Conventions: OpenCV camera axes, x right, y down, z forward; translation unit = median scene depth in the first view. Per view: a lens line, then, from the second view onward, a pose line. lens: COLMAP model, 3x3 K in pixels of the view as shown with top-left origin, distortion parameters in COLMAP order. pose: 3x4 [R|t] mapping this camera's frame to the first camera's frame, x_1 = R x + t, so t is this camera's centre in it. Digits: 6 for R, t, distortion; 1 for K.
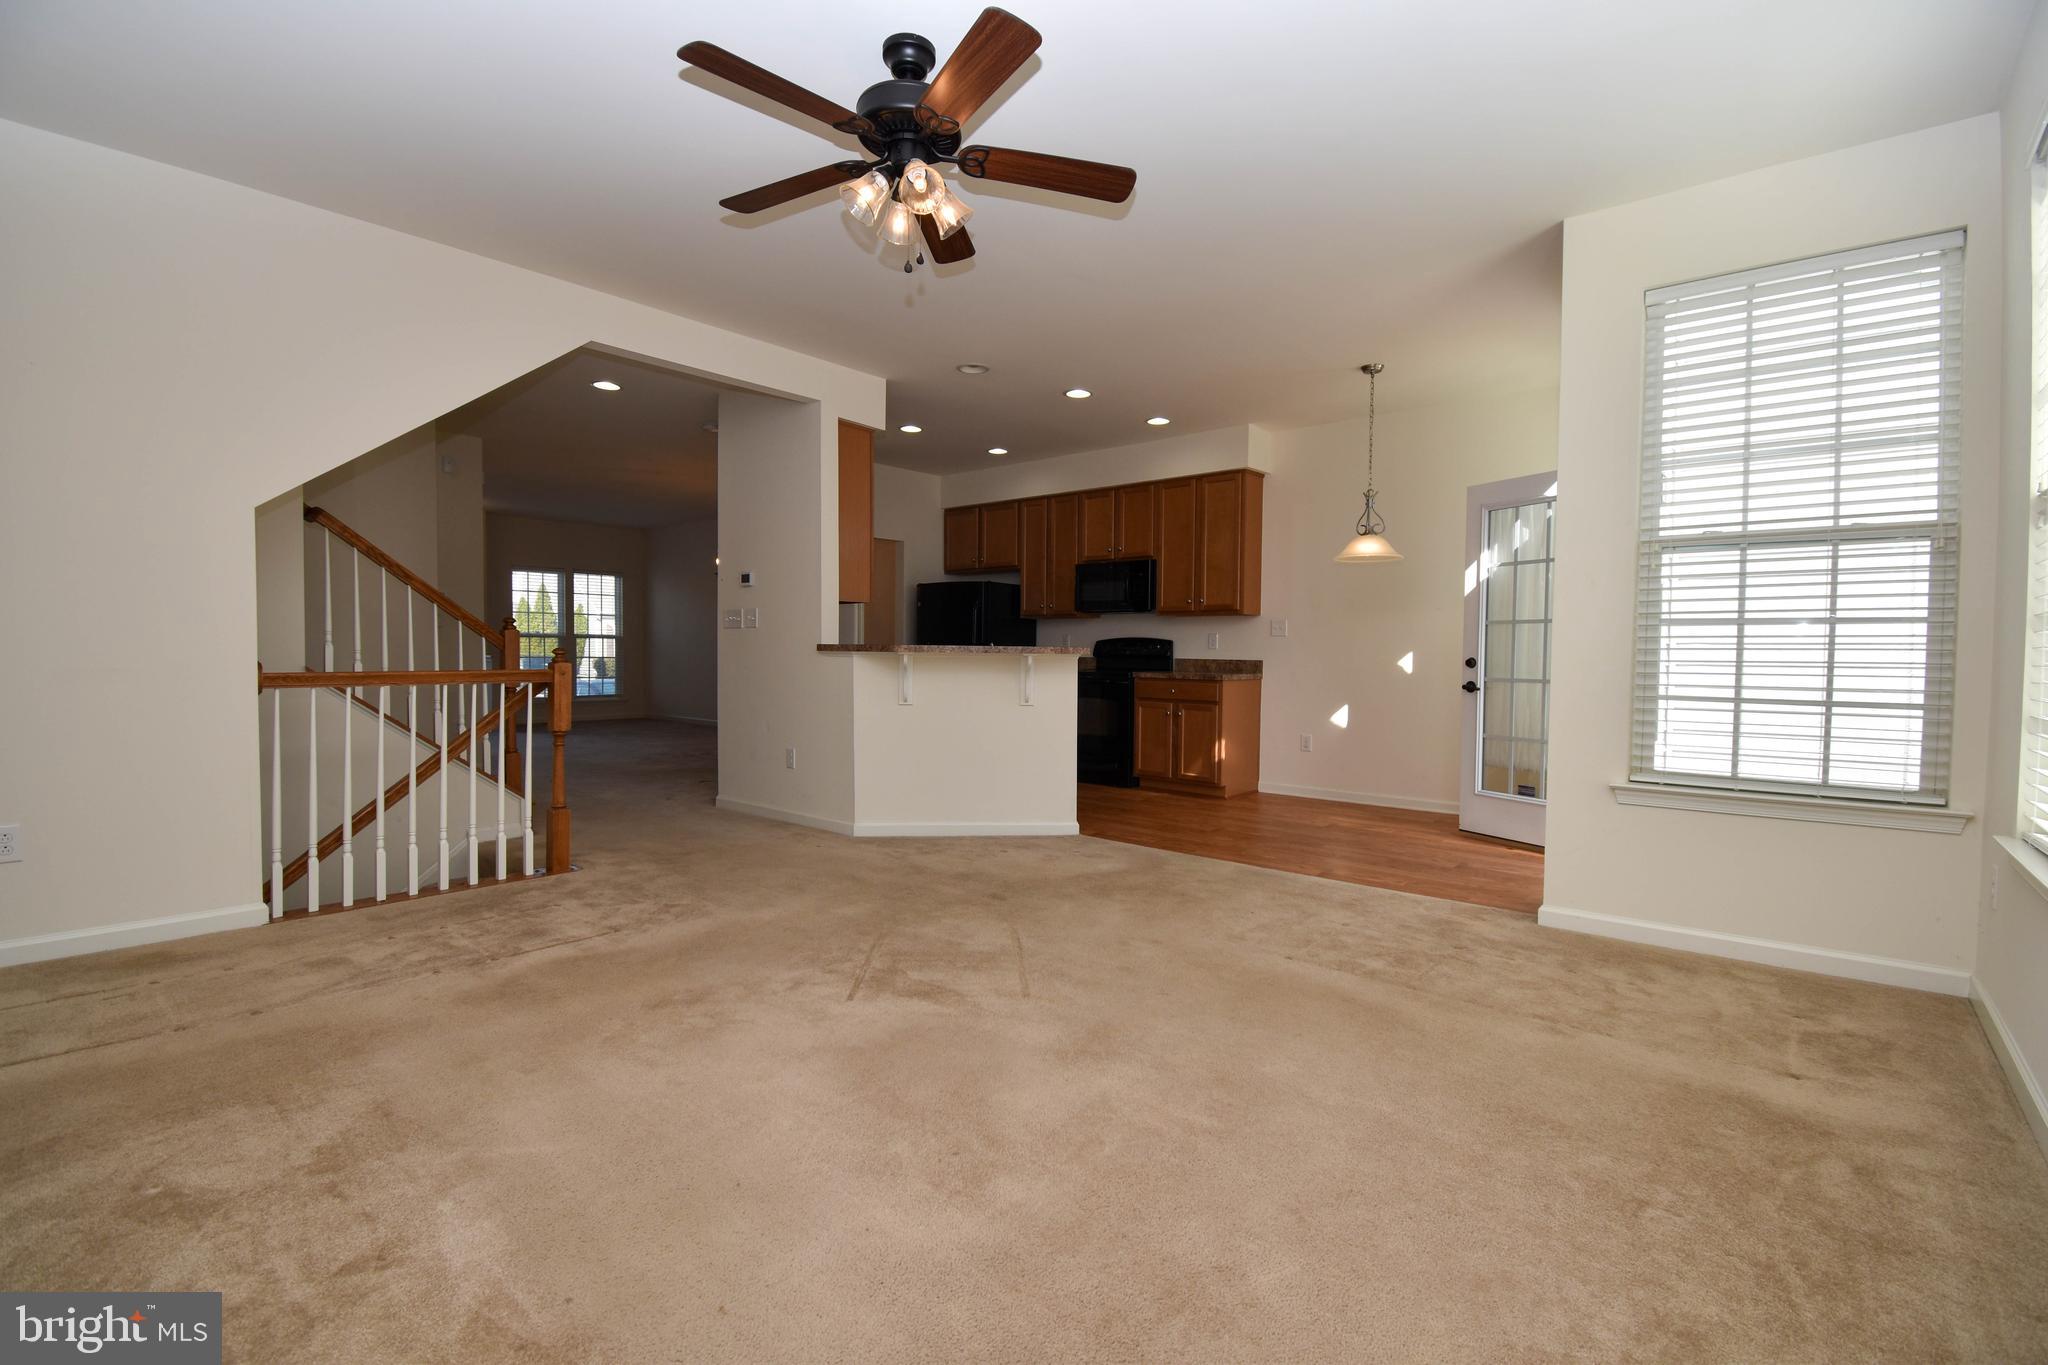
lens RADIAL K [[903.8, 0, 1024.0], [0, 903.8, 682.5], [0, 0, 1]] dist [0.000680, -0.000268]
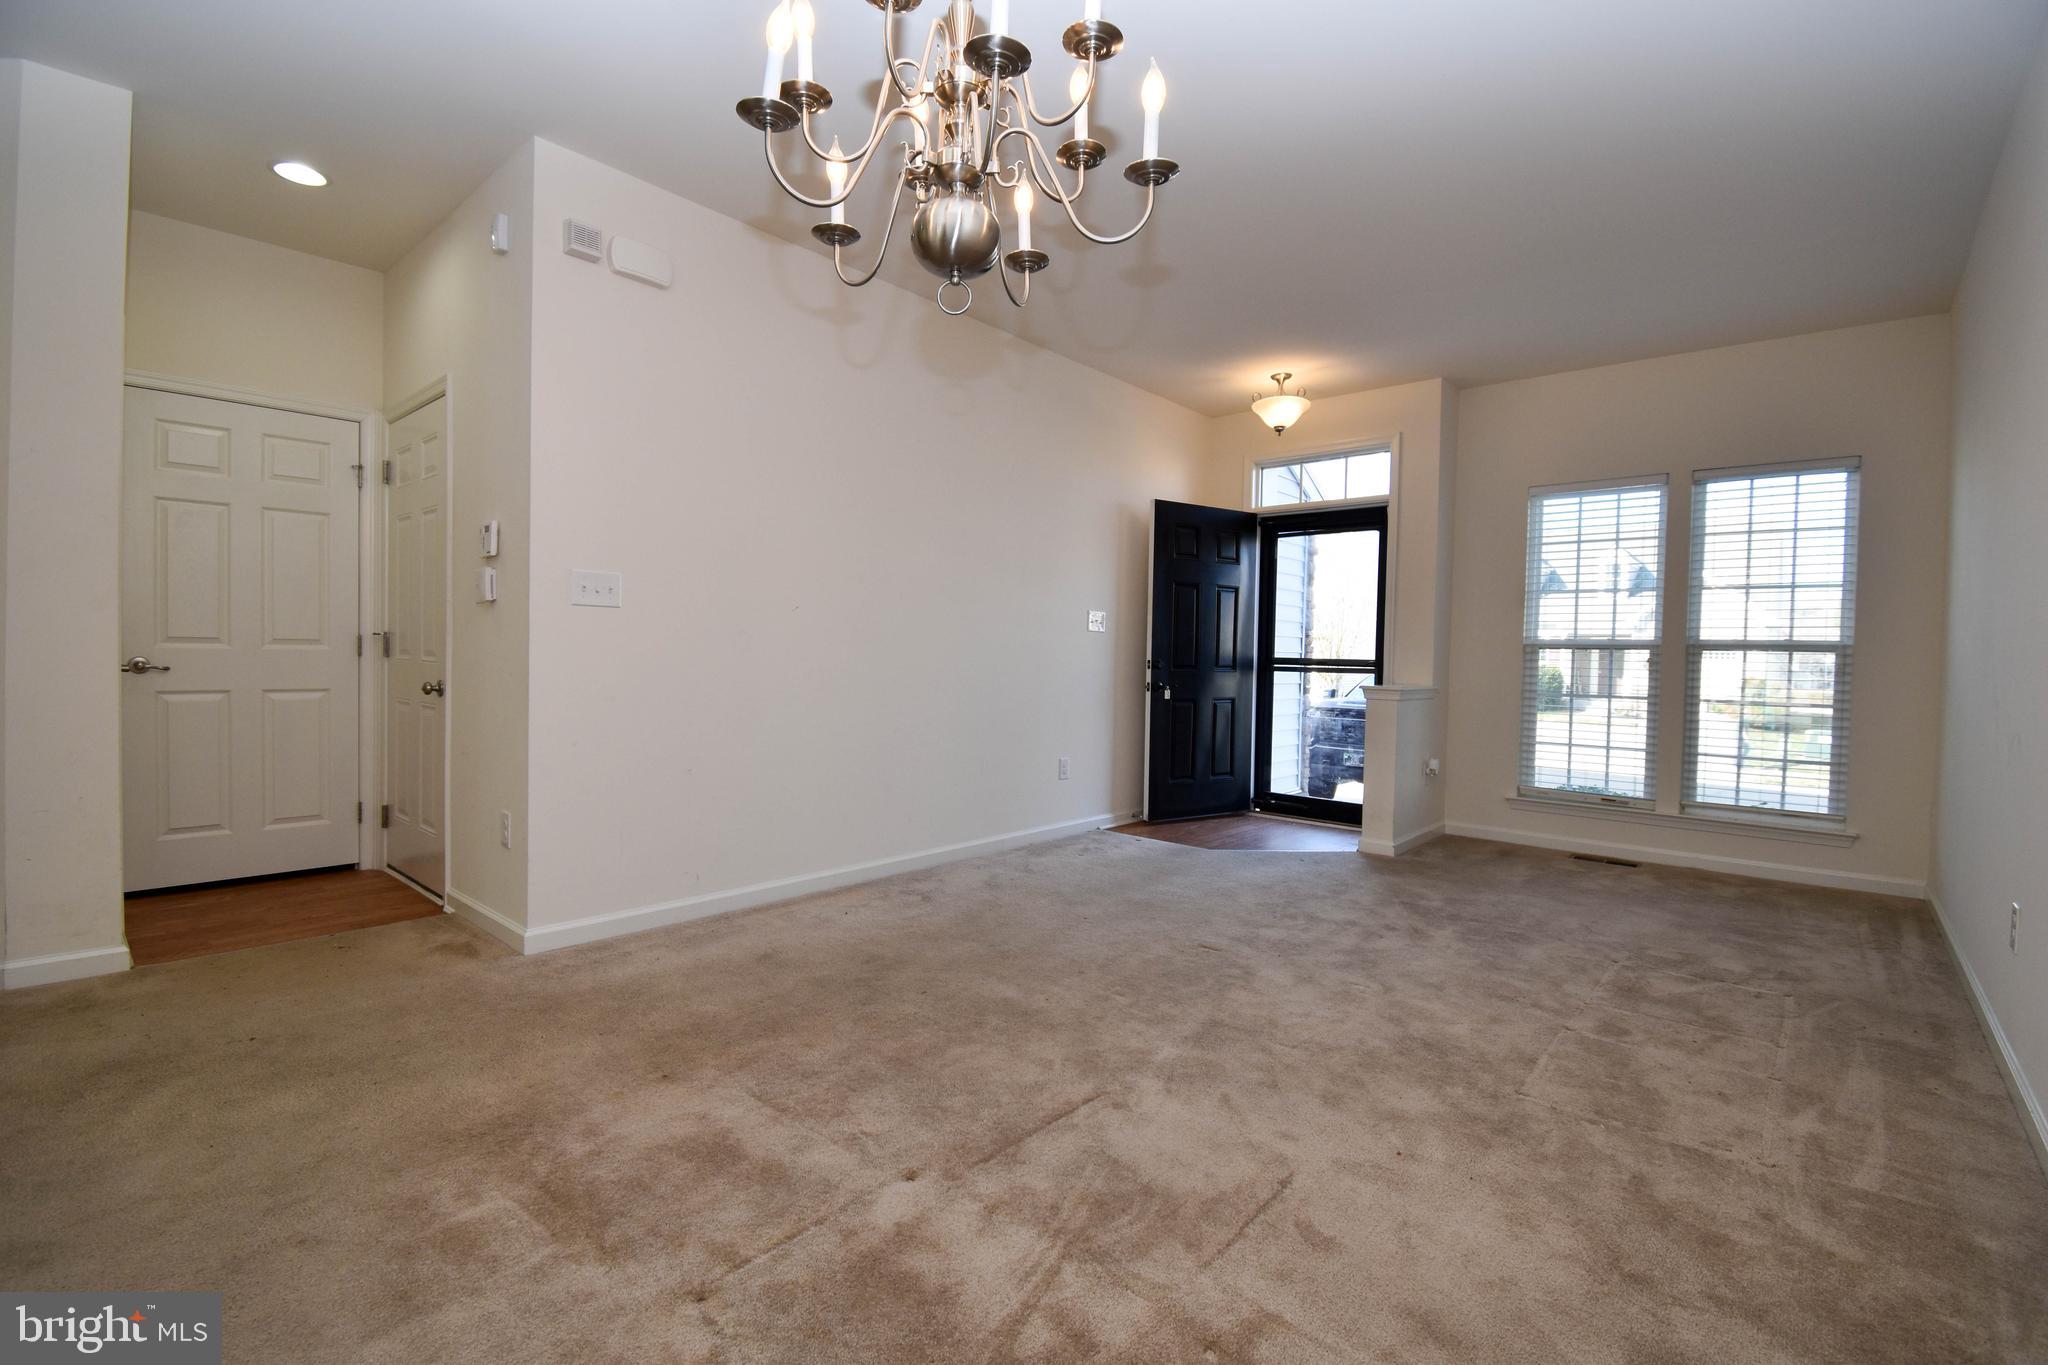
lens RADIAL K [[903.8, 0, 1024.0], [0, 903.8, 682.5], [0, 0, 1]] dist [0.000680, -0.000268]
pose [[-0.002122, 0.028212, -0.999600, -0.108834], [-0.053359, 0.998175, 0.028285, -0.030673], [0.998573, 0.053397, -0.000613, 0.710735]]
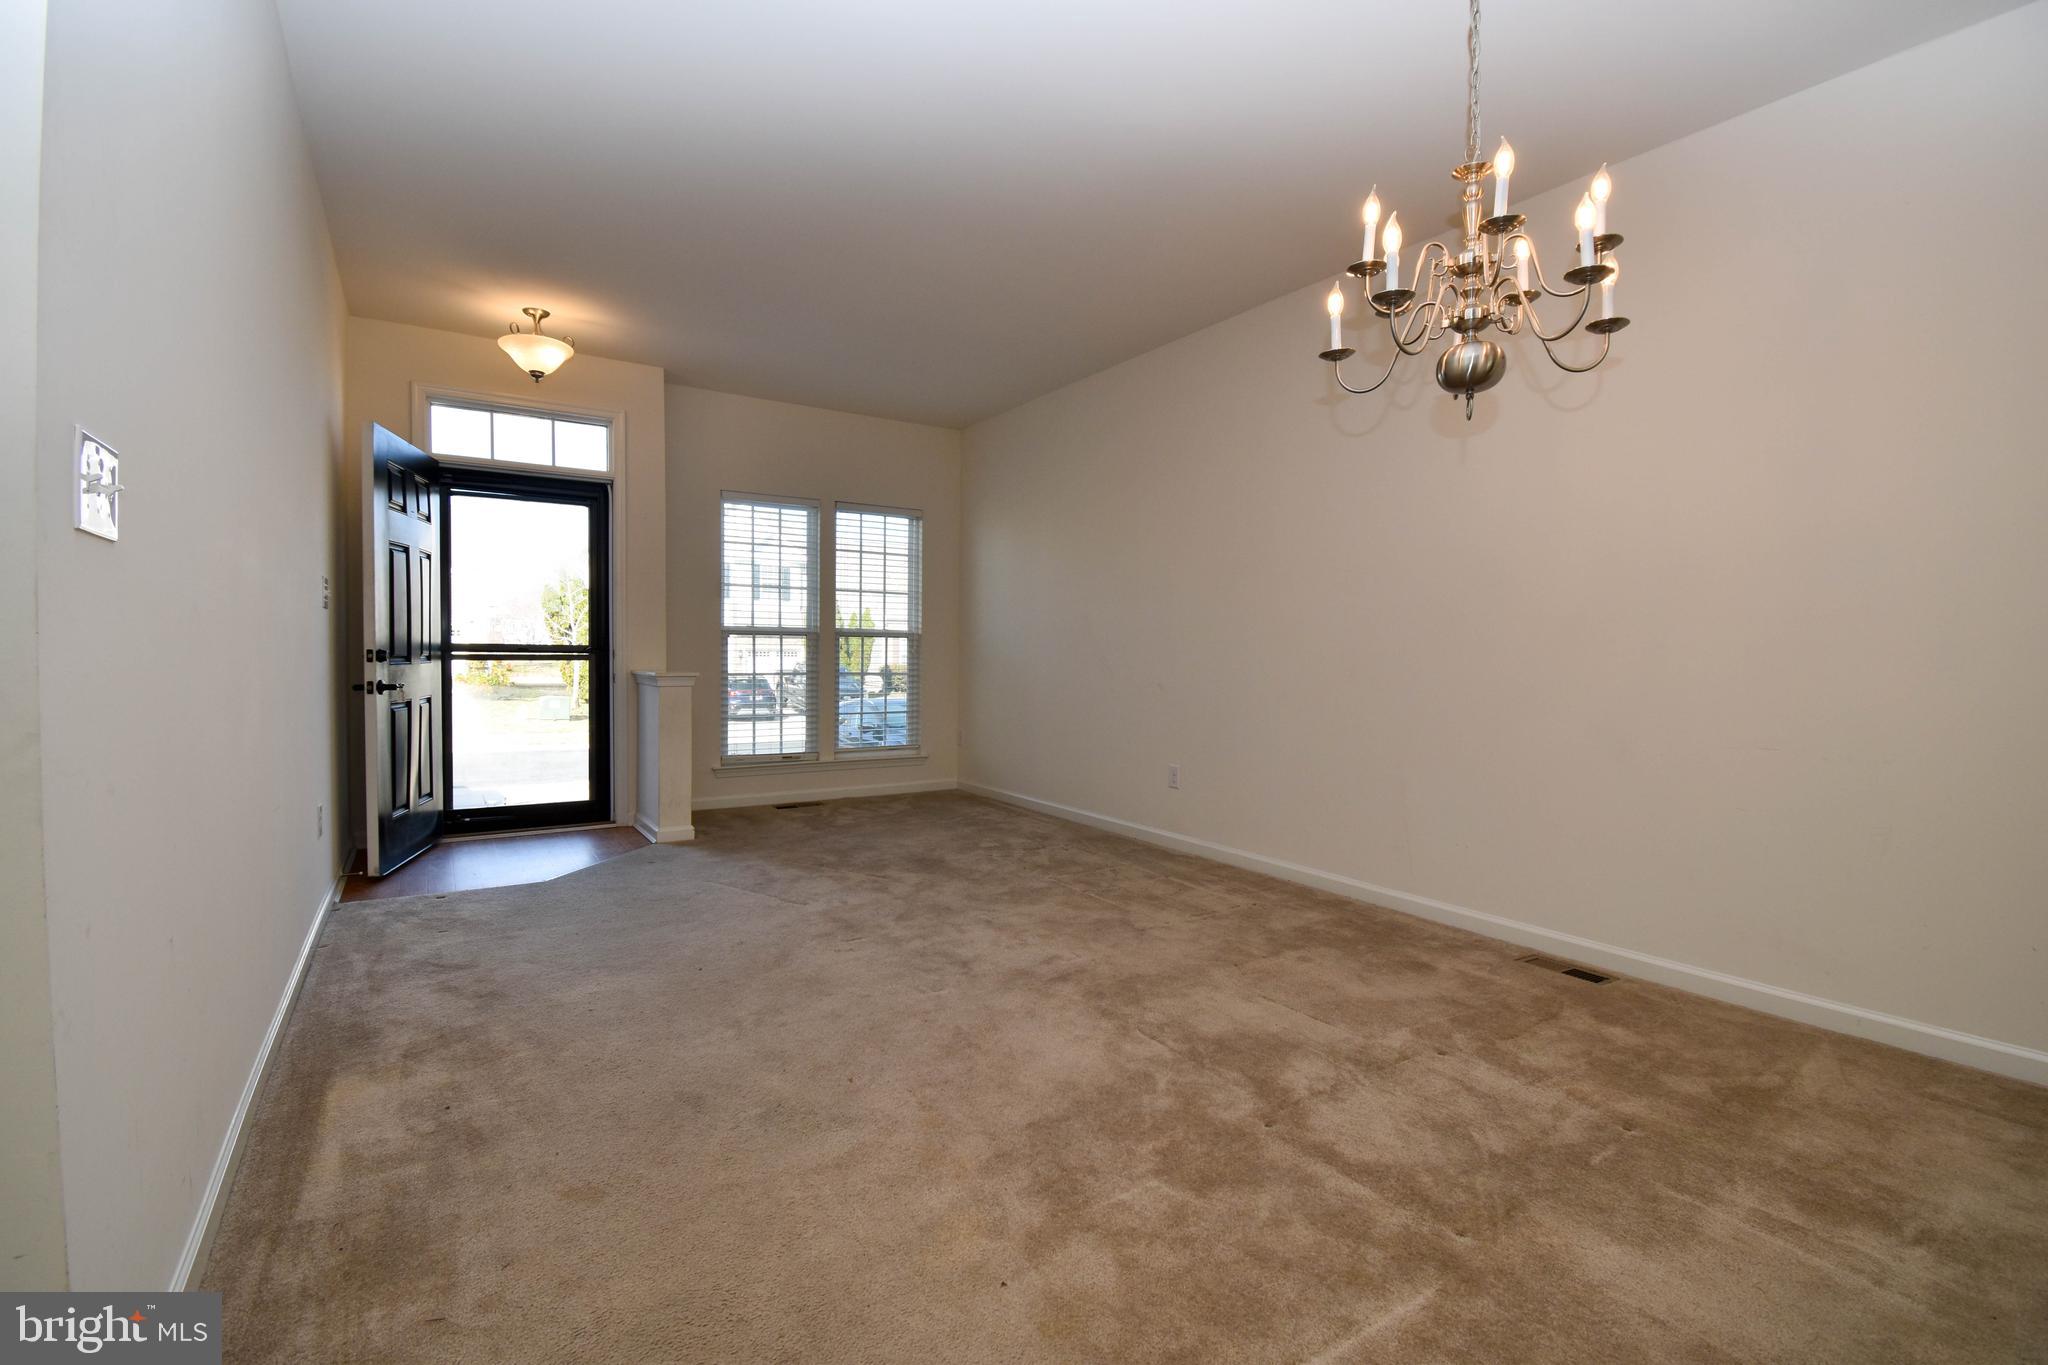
lens RADIAL K [[903.8, 0, 1024.0], [0, 903.8, 682.5], [0, 0, 1]] dist [0.000680, -0.000268]
pose [[0.956837, 0.014891, -0.290242, -0.243576], [-0.016246, 0.999865, -0.002258, -0.023135], [0.290169, 0.006876, 0.956951, 0.536309]]
